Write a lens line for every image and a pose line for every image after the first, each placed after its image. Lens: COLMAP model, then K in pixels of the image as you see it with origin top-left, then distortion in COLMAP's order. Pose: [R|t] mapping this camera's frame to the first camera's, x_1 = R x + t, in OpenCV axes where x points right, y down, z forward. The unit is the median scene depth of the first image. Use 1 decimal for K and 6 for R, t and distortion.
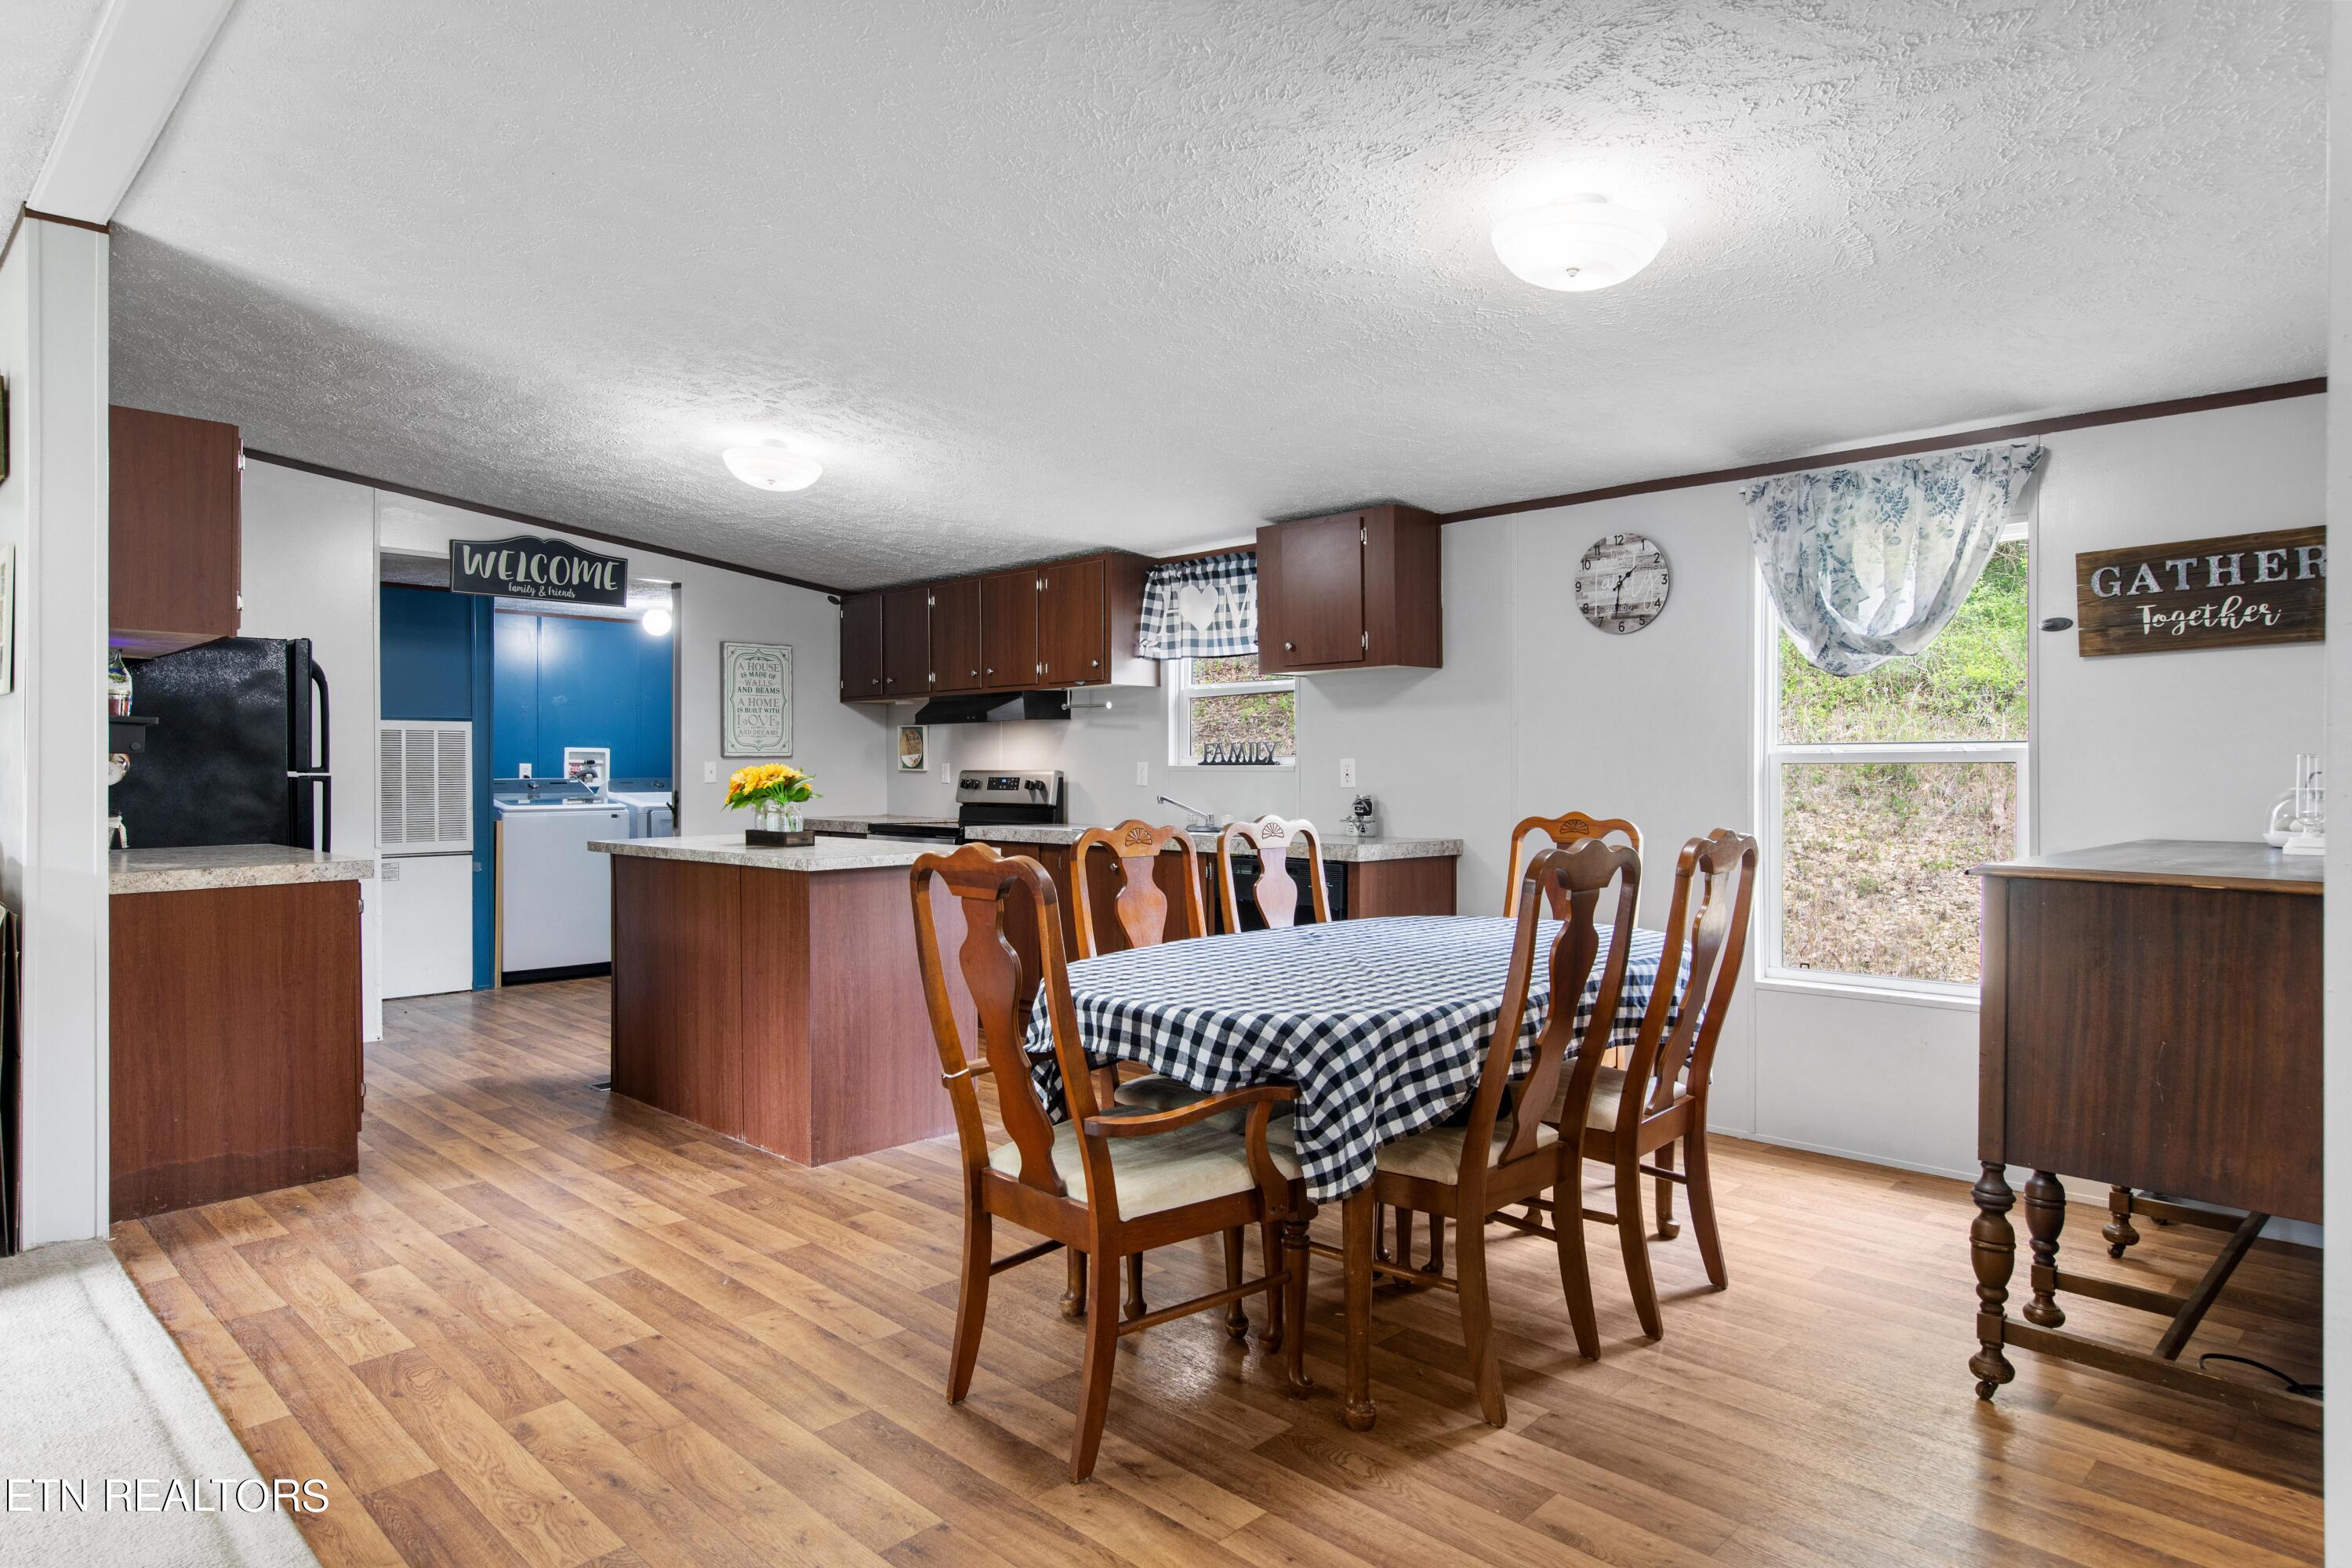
lens RADIAL K [[1355.3, 0, 1167.8], [0, 1355.3, 774.8], [0, 0, 1]] dist [0.007056, 0.002069]
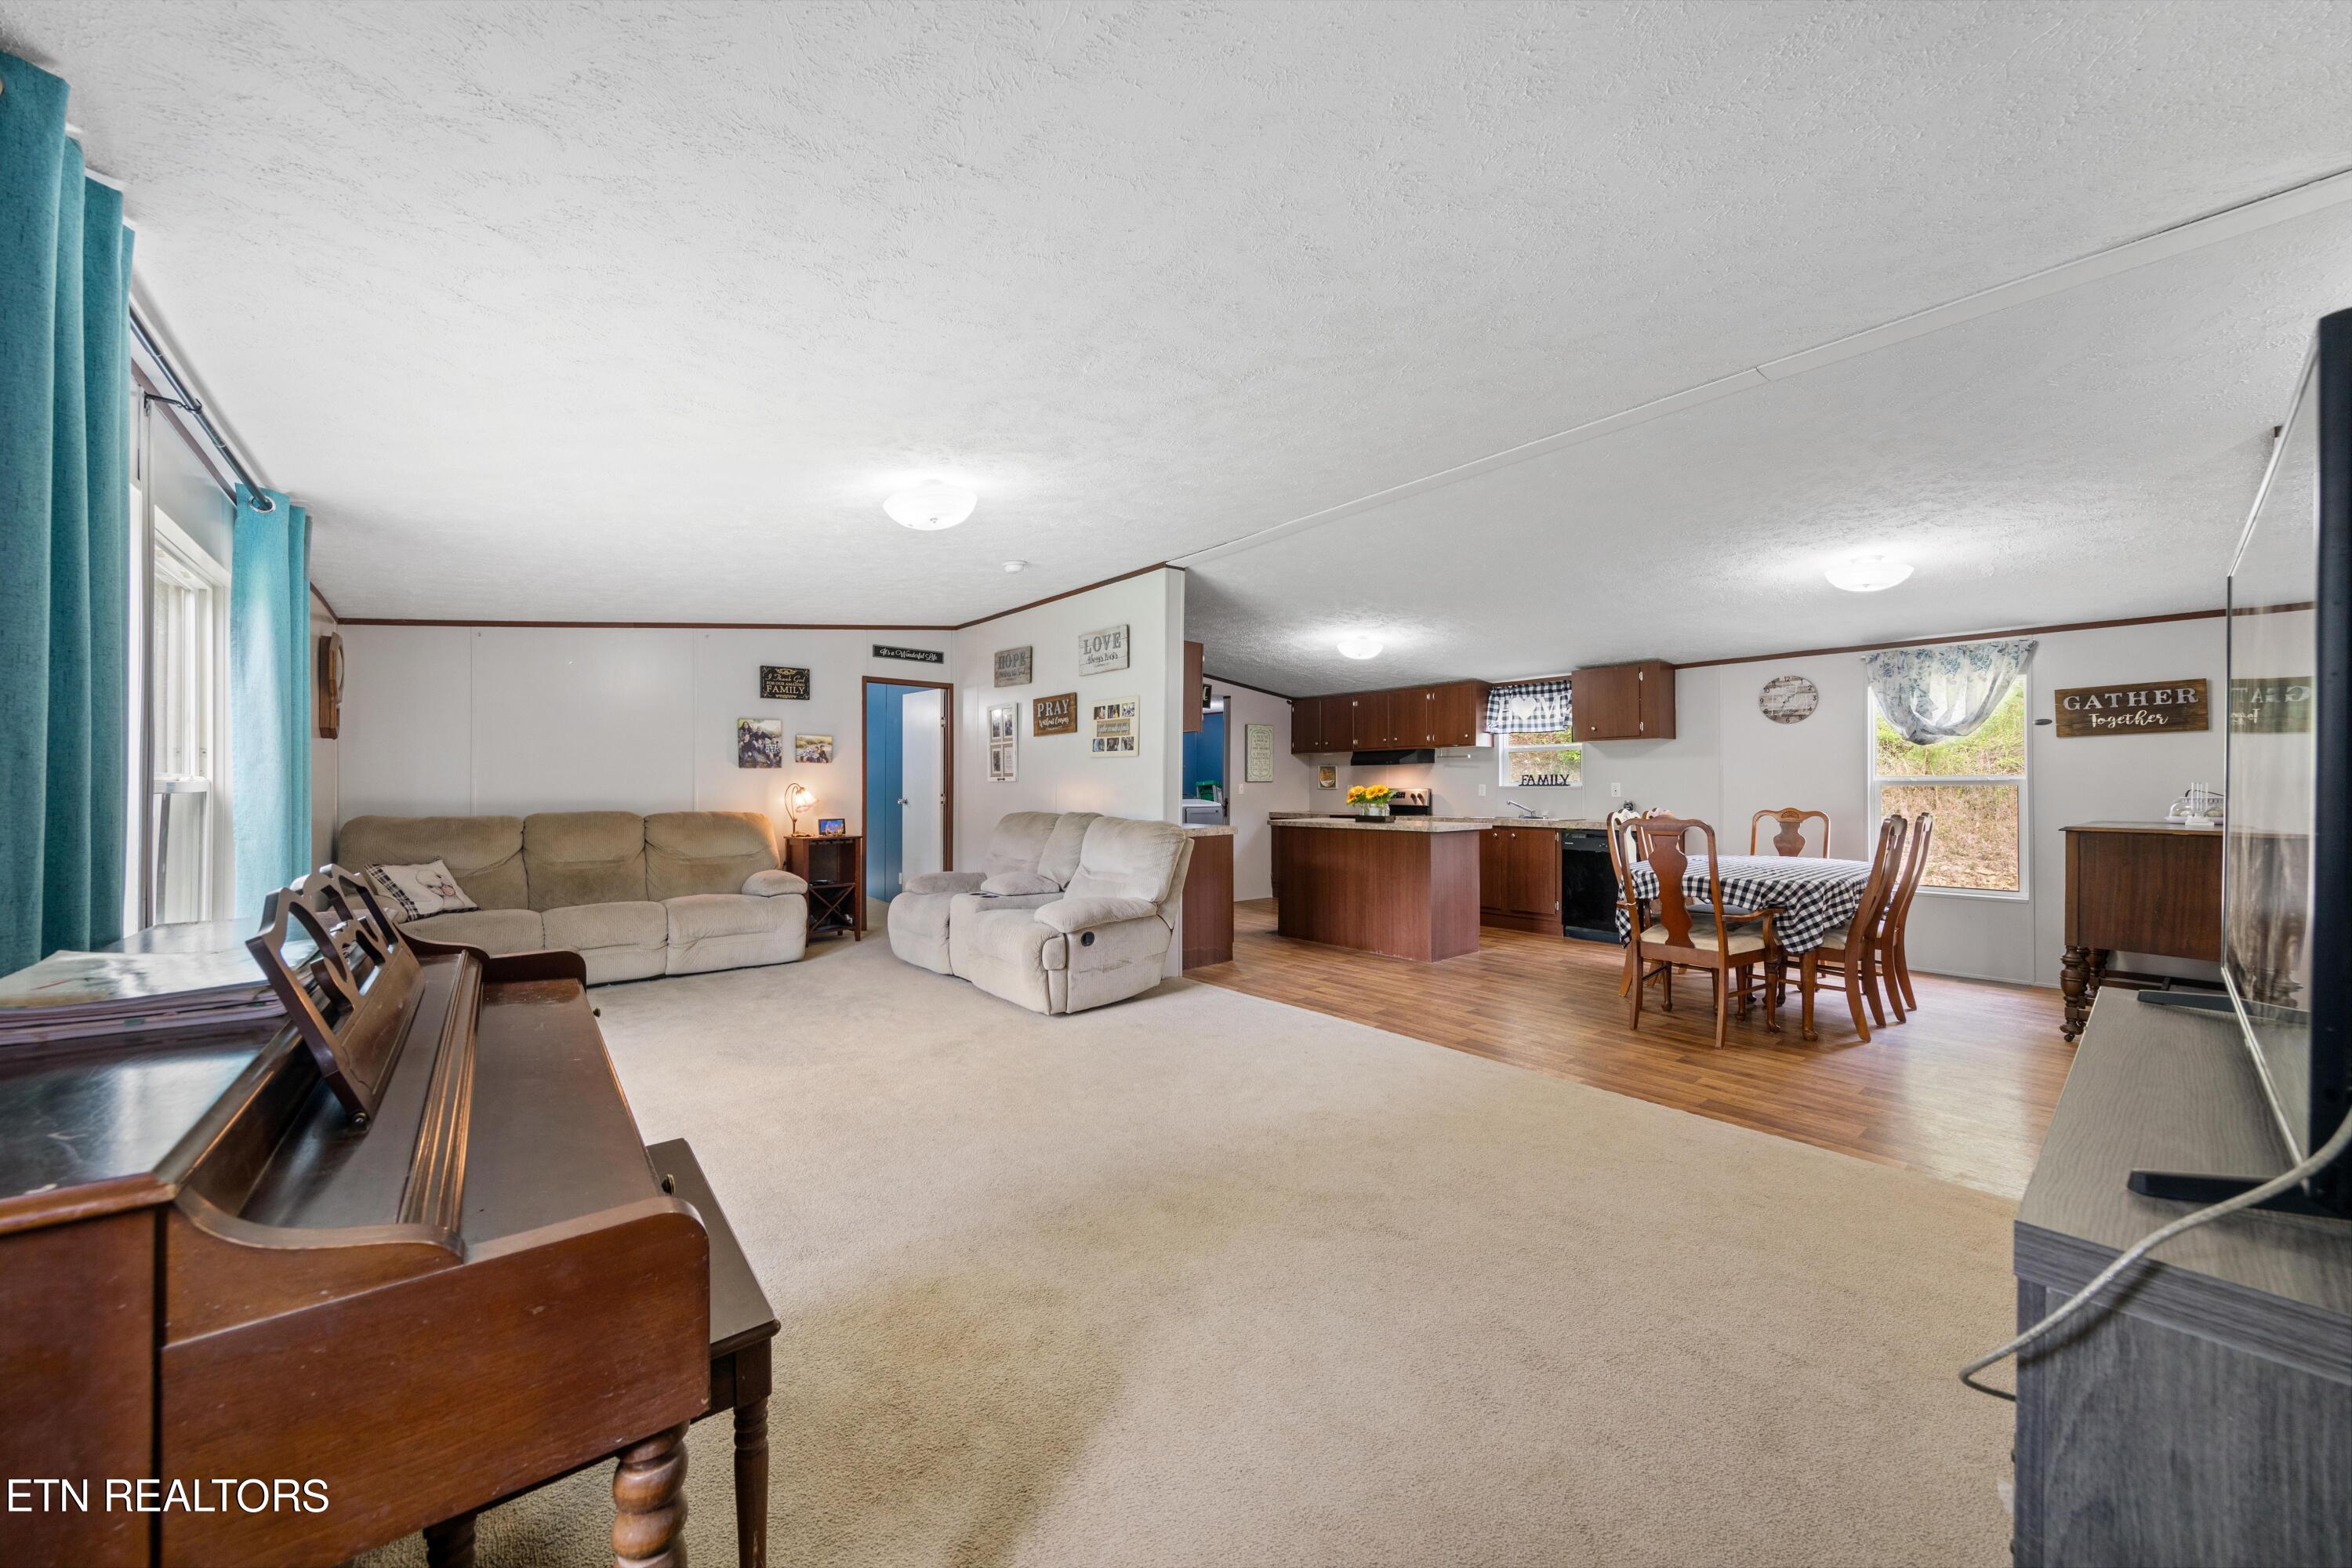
lens RADIAL K [[843.7, 0, 1168.1], [0, 843.7, 782.3], [0, 0, 1]] dist [0.006268, -0.000122]
pose [[0.995251, 0.001526, -0.097329, -0.534060], [-0.002665, 0.999930, -0.011569, 0.004437], [0.097304, 0.011774, 0.995185, -0.427529]]
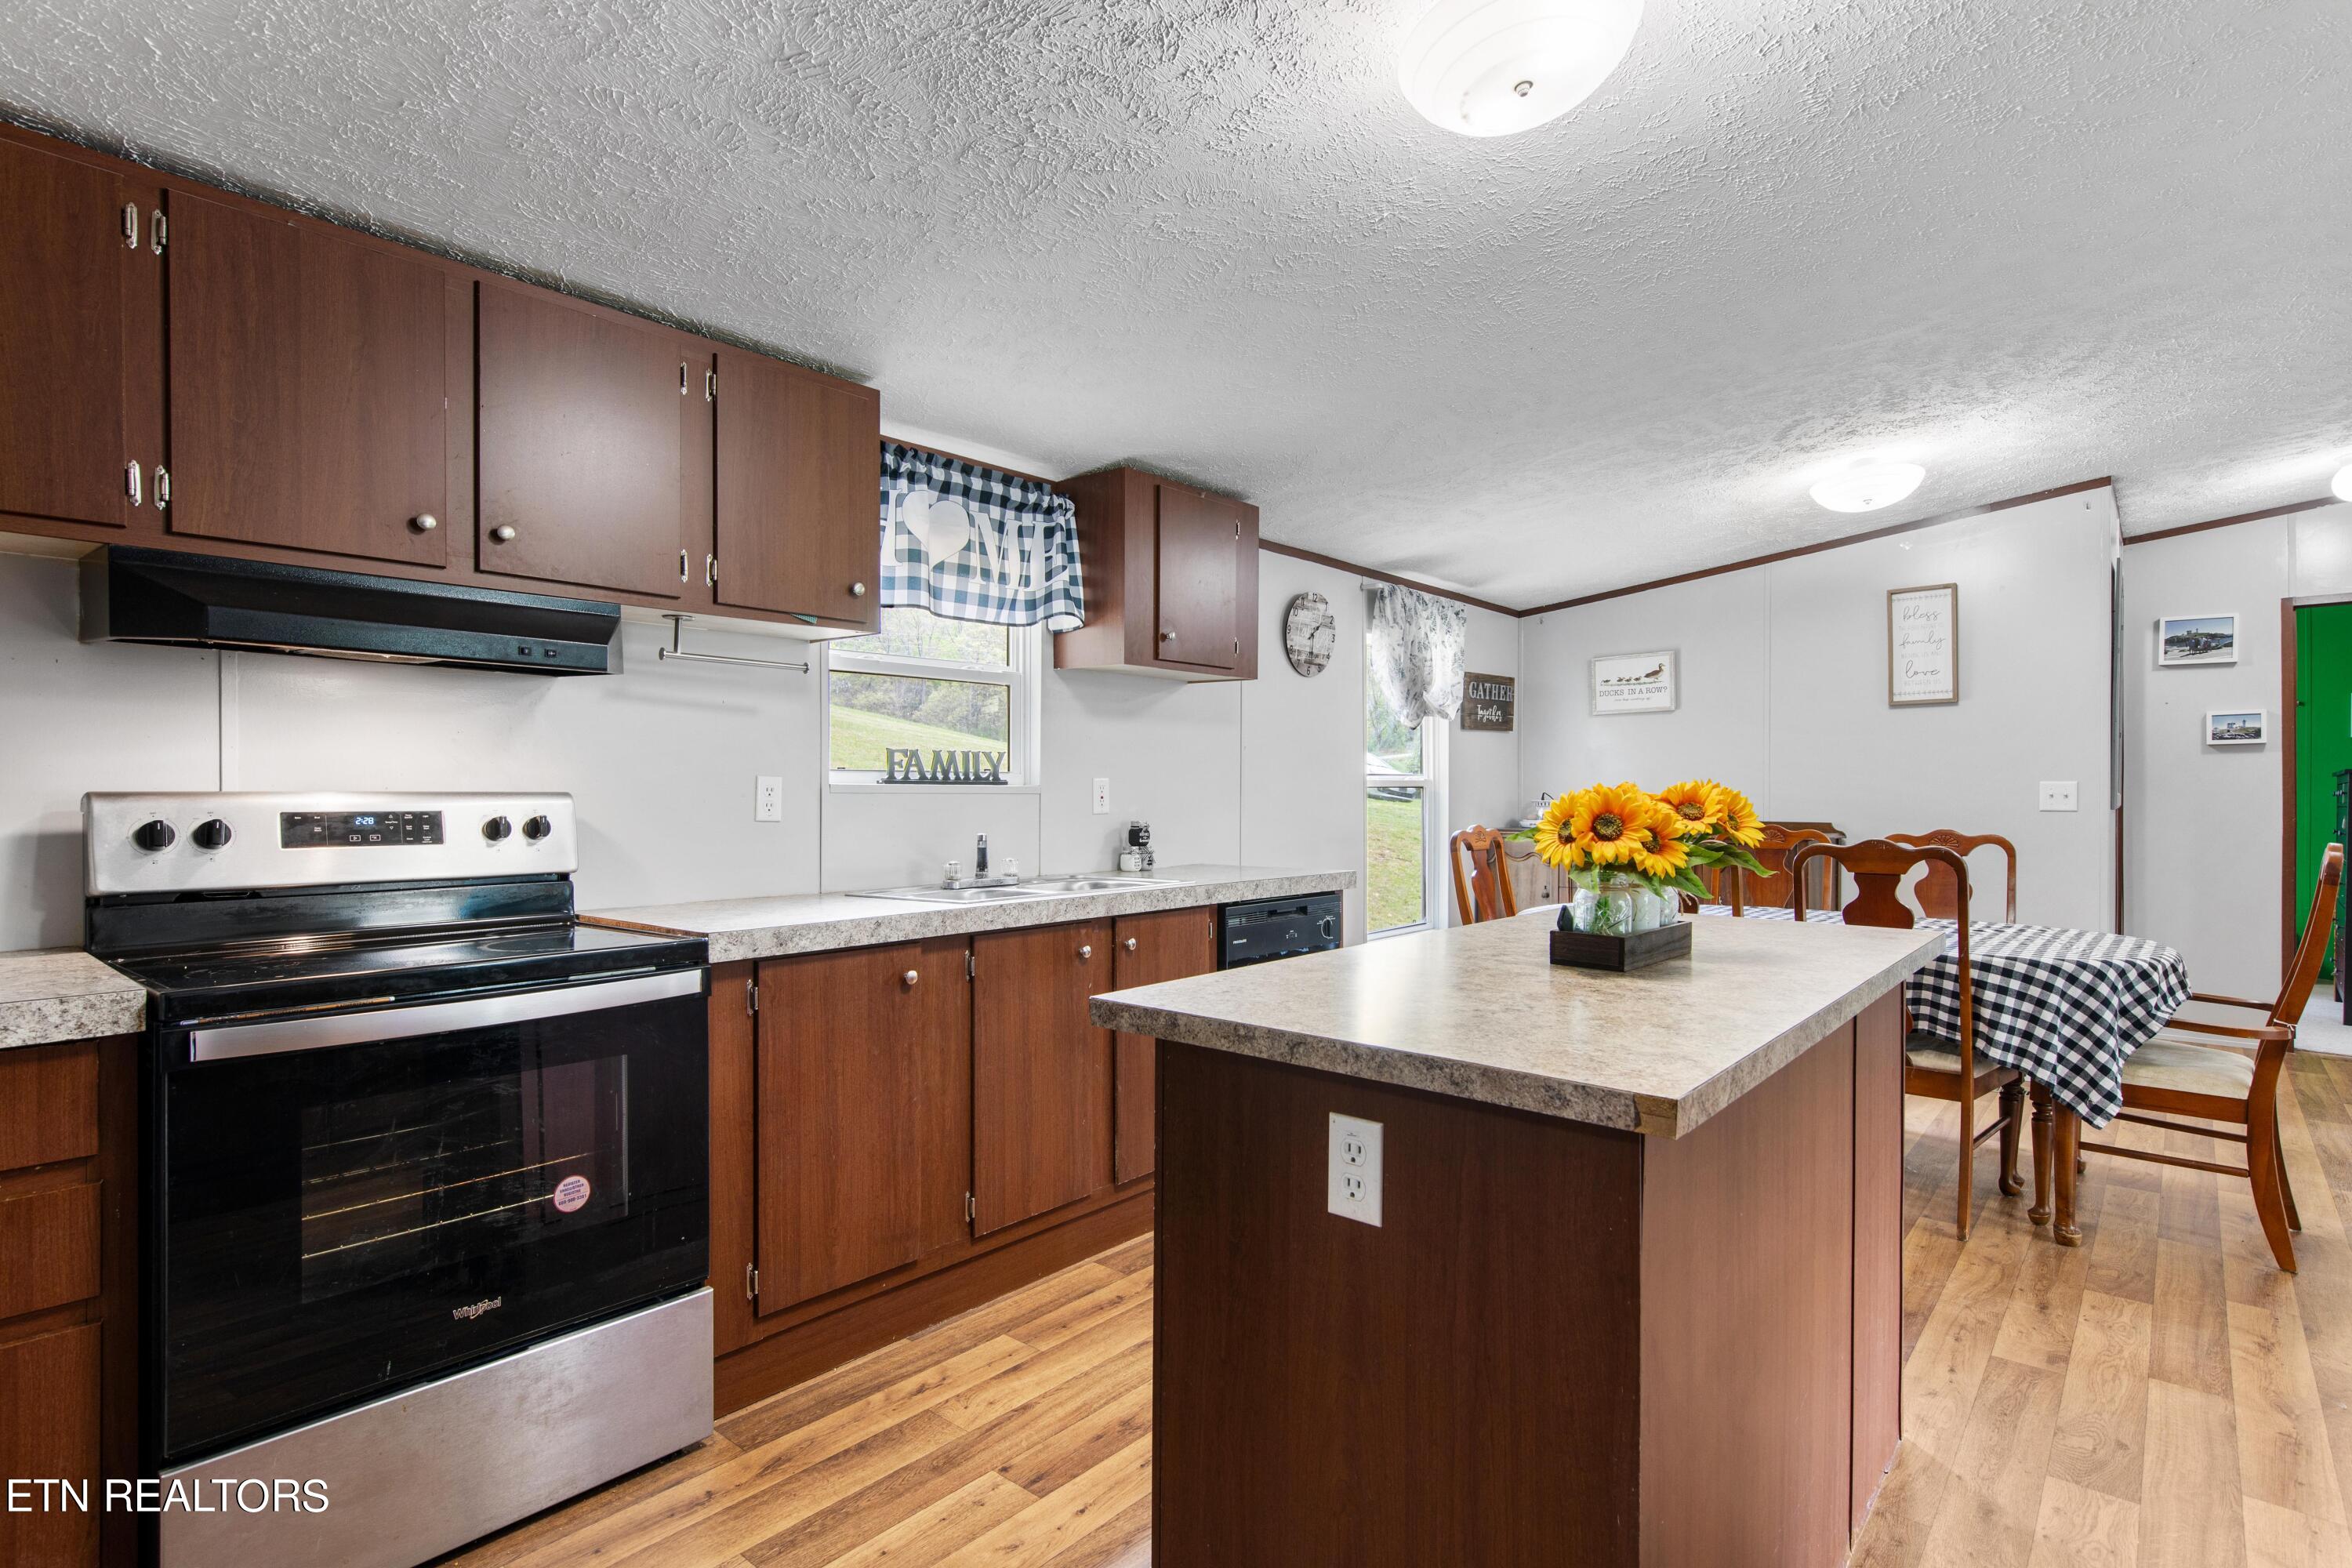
lens RADIAL K [[1160.9, 0, 1174.2], [0, 1160.9, 797.7], [0, 0, 1]] dist [0.003782, 0.000329]
pose [[-0.064592, -0.004819, 0.997900, -0.728861], [0.002896, 0.999983, 0.005016, -0.004309], [-0.997908, 0.003214, -0.064577, 1.291597]]
